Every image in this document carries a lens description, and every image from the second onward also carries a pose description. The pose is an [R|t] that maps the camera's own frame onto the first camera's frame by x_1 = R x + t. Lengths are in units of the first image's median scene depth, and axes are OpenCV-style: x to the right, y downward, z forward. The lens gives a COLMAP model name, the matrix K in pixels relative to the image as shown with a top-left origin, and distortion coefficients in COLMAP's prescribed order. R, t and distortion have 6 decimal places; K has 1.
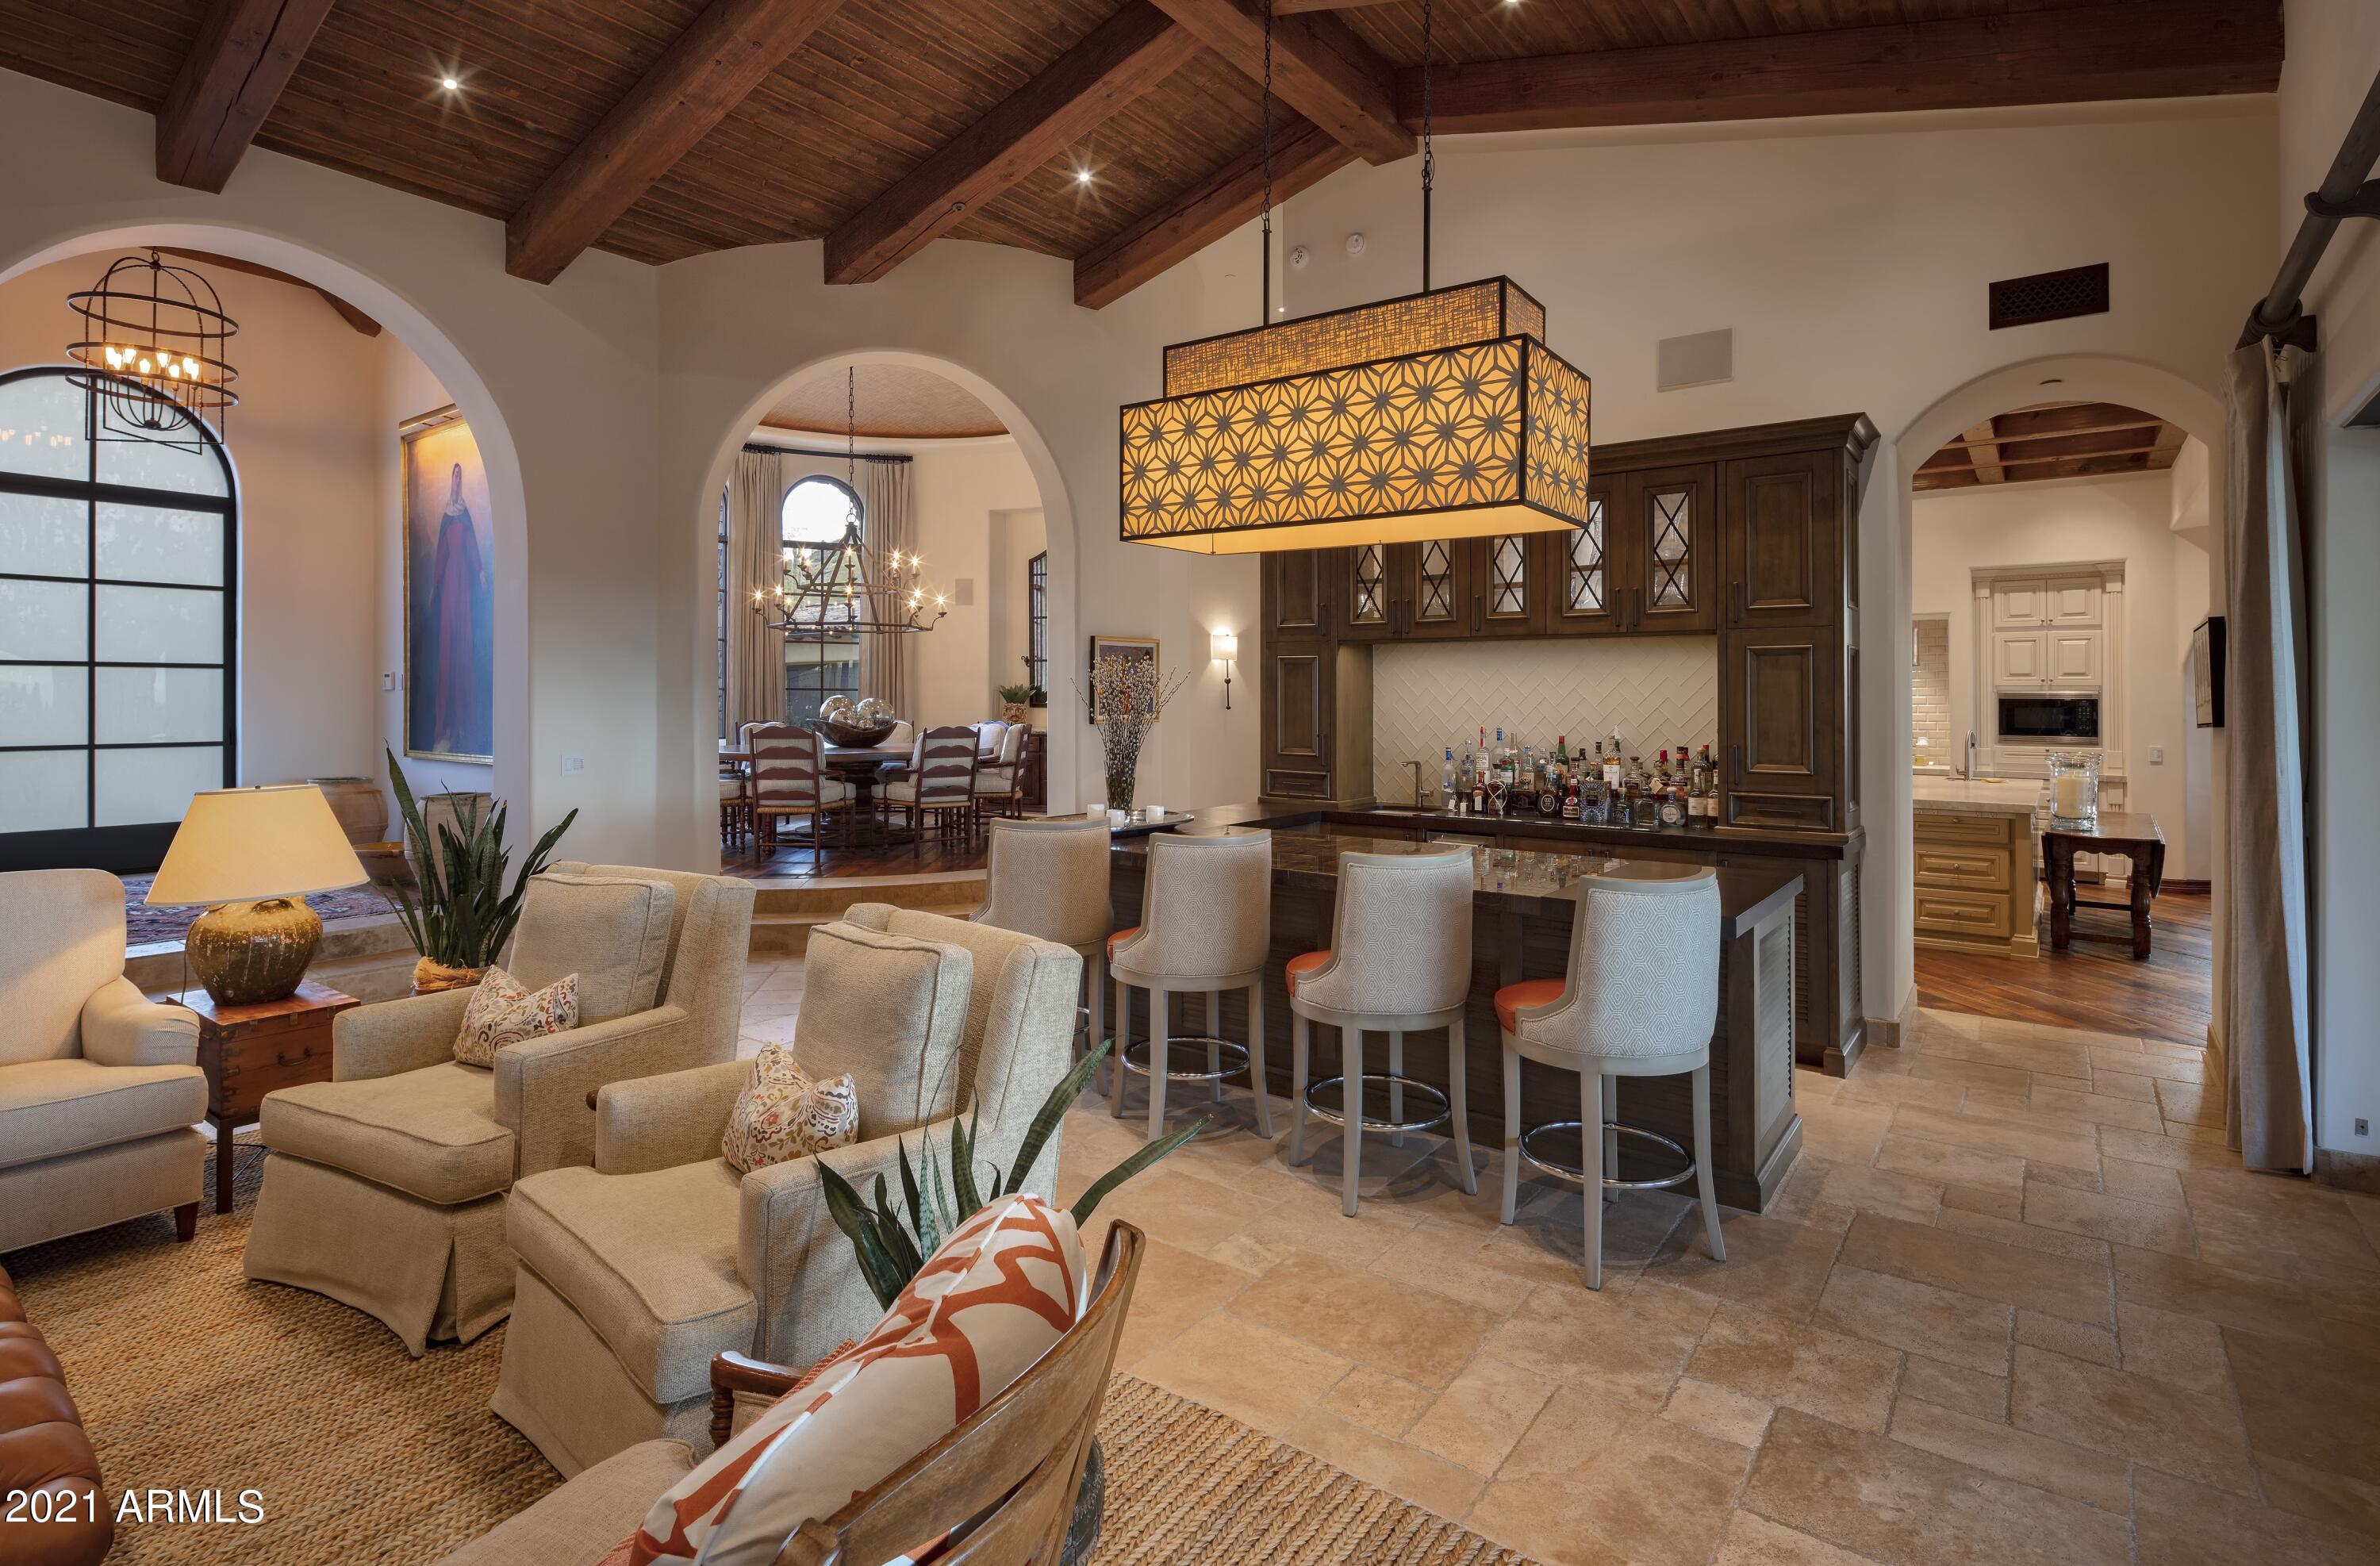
lens RADIAL K [[1205.6, 0, 1173.0], [0, 1205.6, 688.0], [0, 0, 1]] dist [-0.001827, -0.001431]
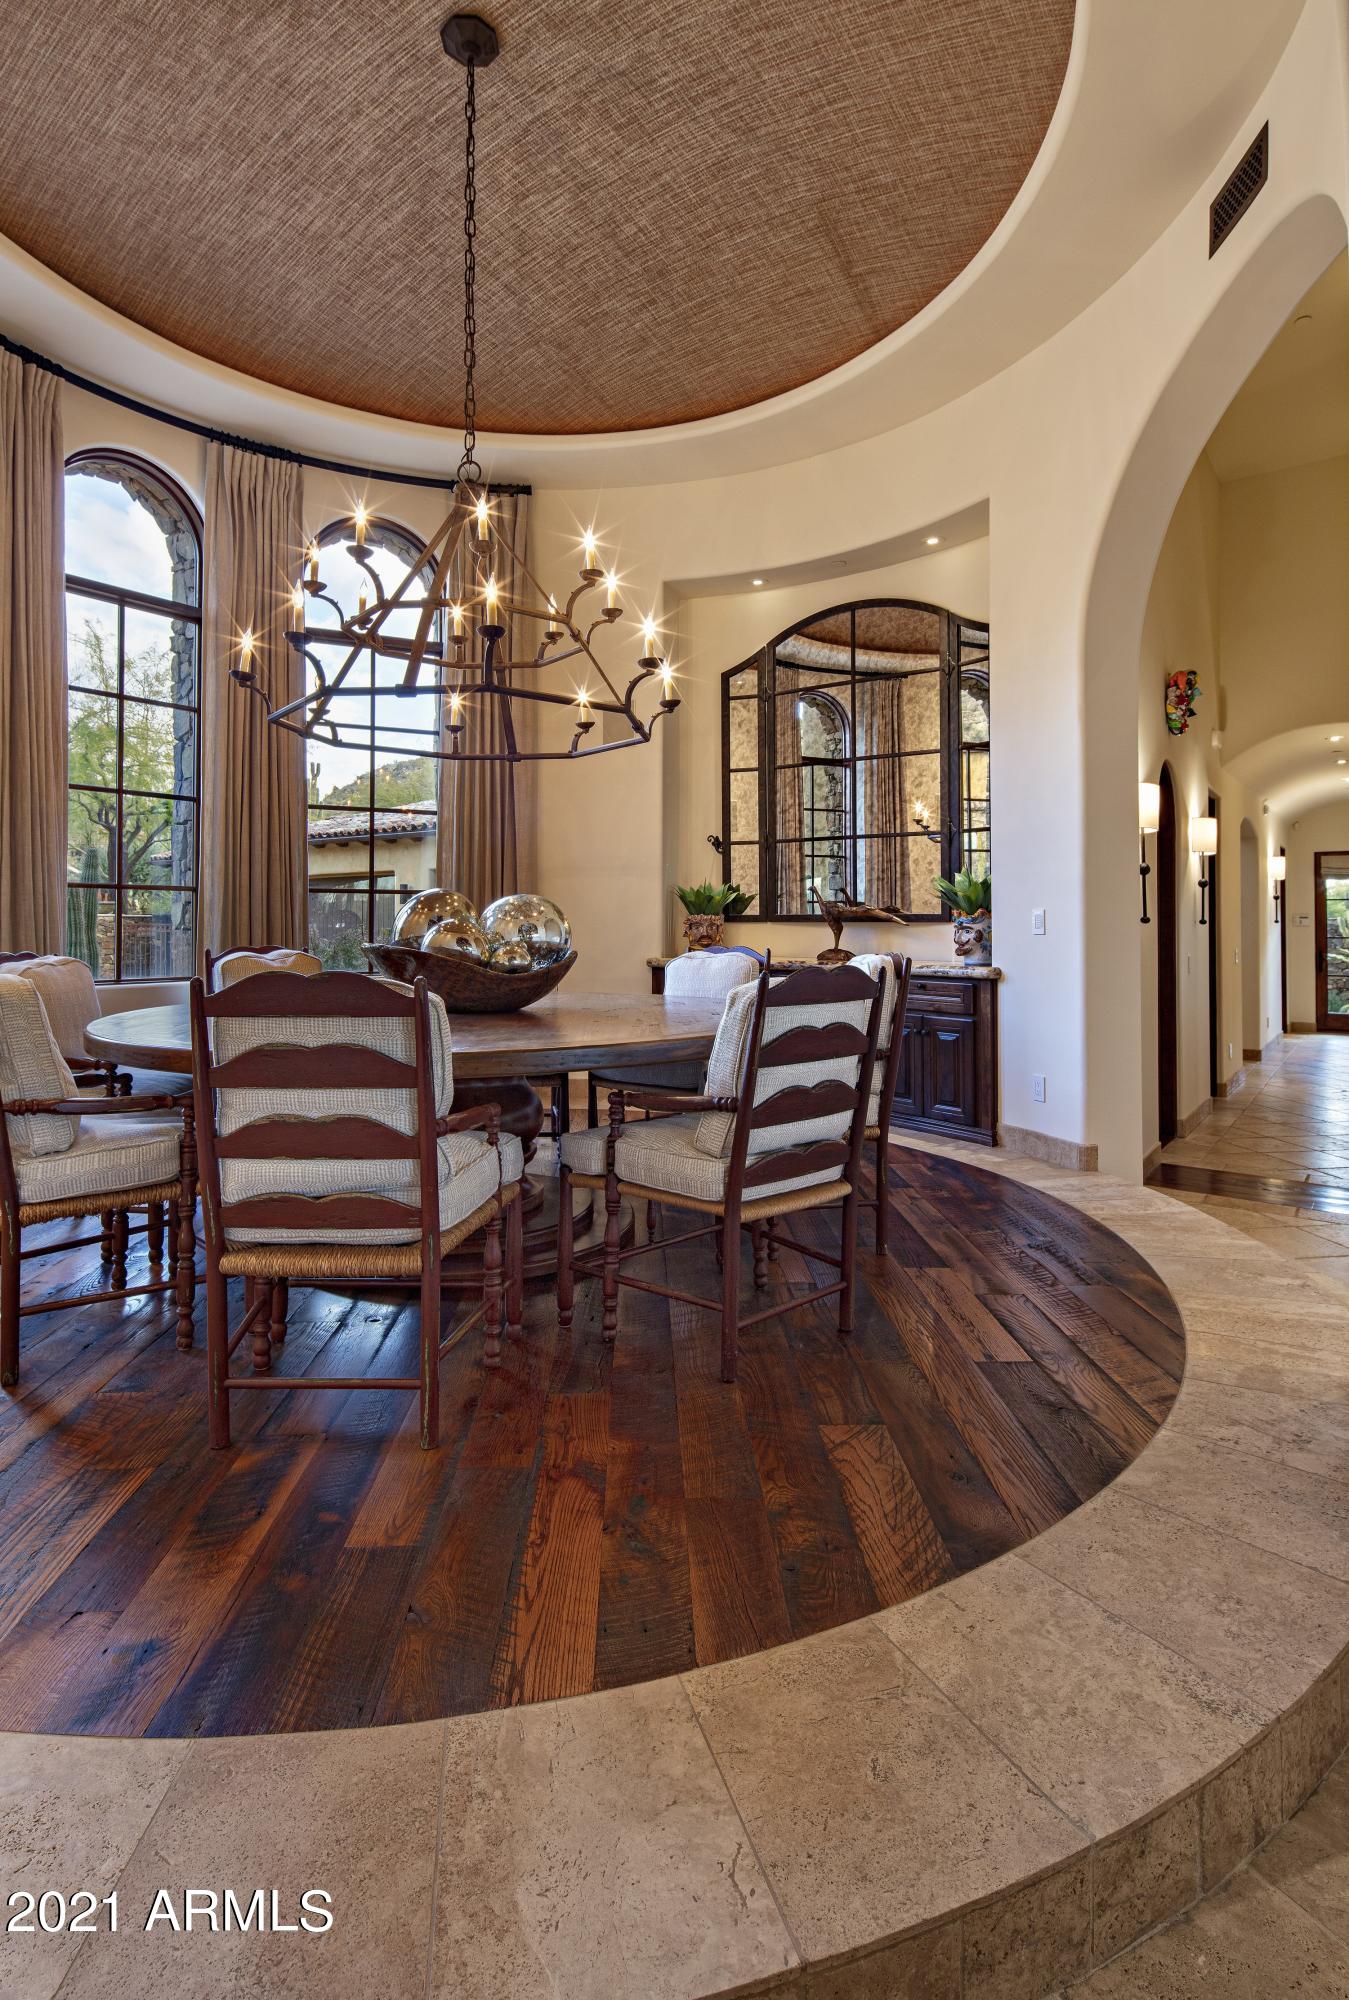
lens RADIAL K [[1013.1, 0, 677.3], [0, 1013.1, 915.6], [0, 0, 1]] dist [-0.001827, -0.001431]
pose [[0.999111, -0.005155, 0.041843, -0.378631], [0.005129, 0.999987, 0.000723, 0.028492], [-0.041846, -0.000508, 0.999124, 1.162084]]
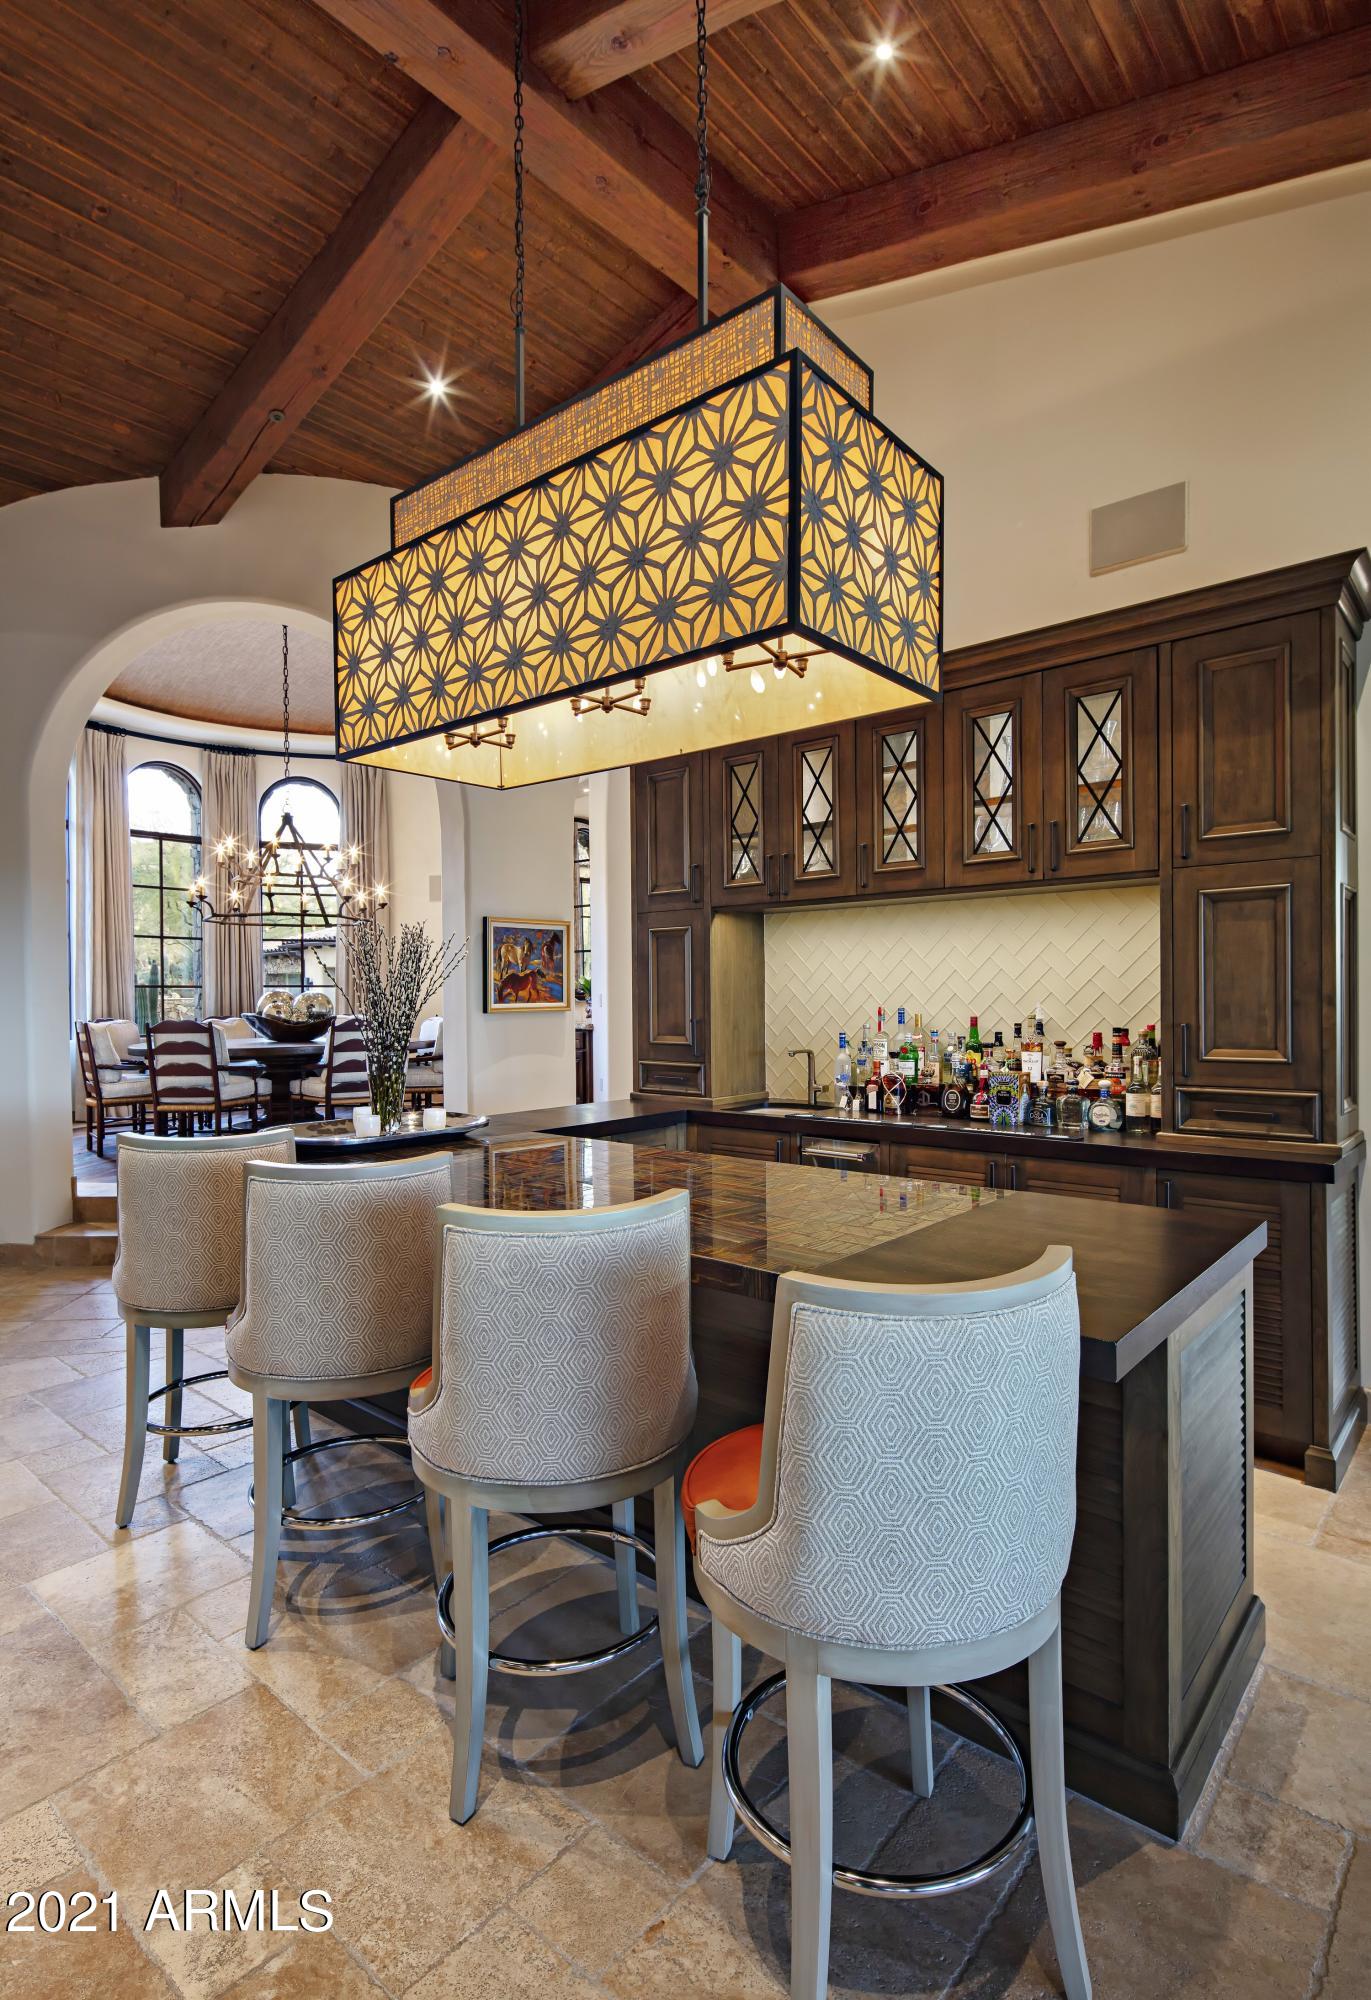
lens RADIAL K [[1031.8, 0, 676.6], [0, 1031.8, 1014.2], [0, 0, 1]] dist [-0.000698, -0.003297]
pose [[0.997991, -0.011585, -0.062290, 0.182746], [0.012985, 0.999671, 0.022109, 0.022002], [0.062013, -0.022873, 0.997813, 0.325761]]
